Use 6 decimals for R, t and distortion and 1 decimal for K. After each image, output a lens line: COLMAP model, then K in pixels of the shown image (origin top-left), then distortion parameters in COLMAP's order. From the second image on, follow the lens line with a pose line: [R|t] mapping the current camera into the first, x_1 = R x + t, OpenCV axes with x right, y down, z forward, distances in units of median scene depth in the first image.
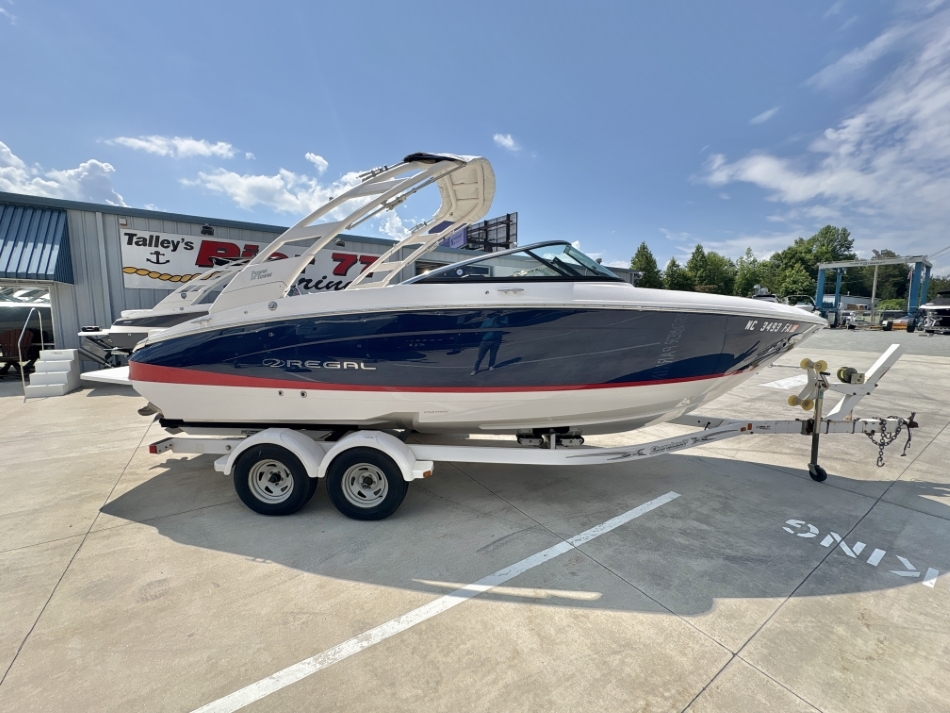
lens RADIAL K [[374.9, 0, 475.0], [0, 374.9, 356.5], [0, 0, 1]] dist [0.000363, -0.000339]
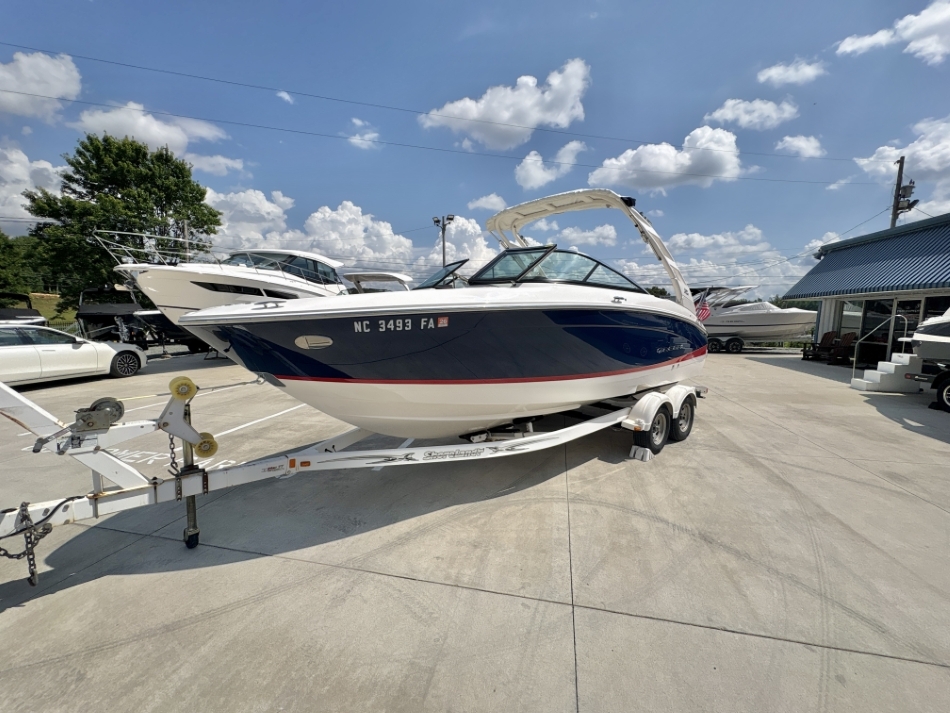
lens RADIAL K [[374.9, 0, 475.0], [0, 374.9, 356.5], [0, 0, 1]] dist [0.000363, -0.000339]
pose [[-0.716713, 0.063069, -0.694510, 1.199664], [-0.089492, 0.979350, 0.181289, -0.223150], [0.691602, 0.192085, -0.696269, 2.134172]]
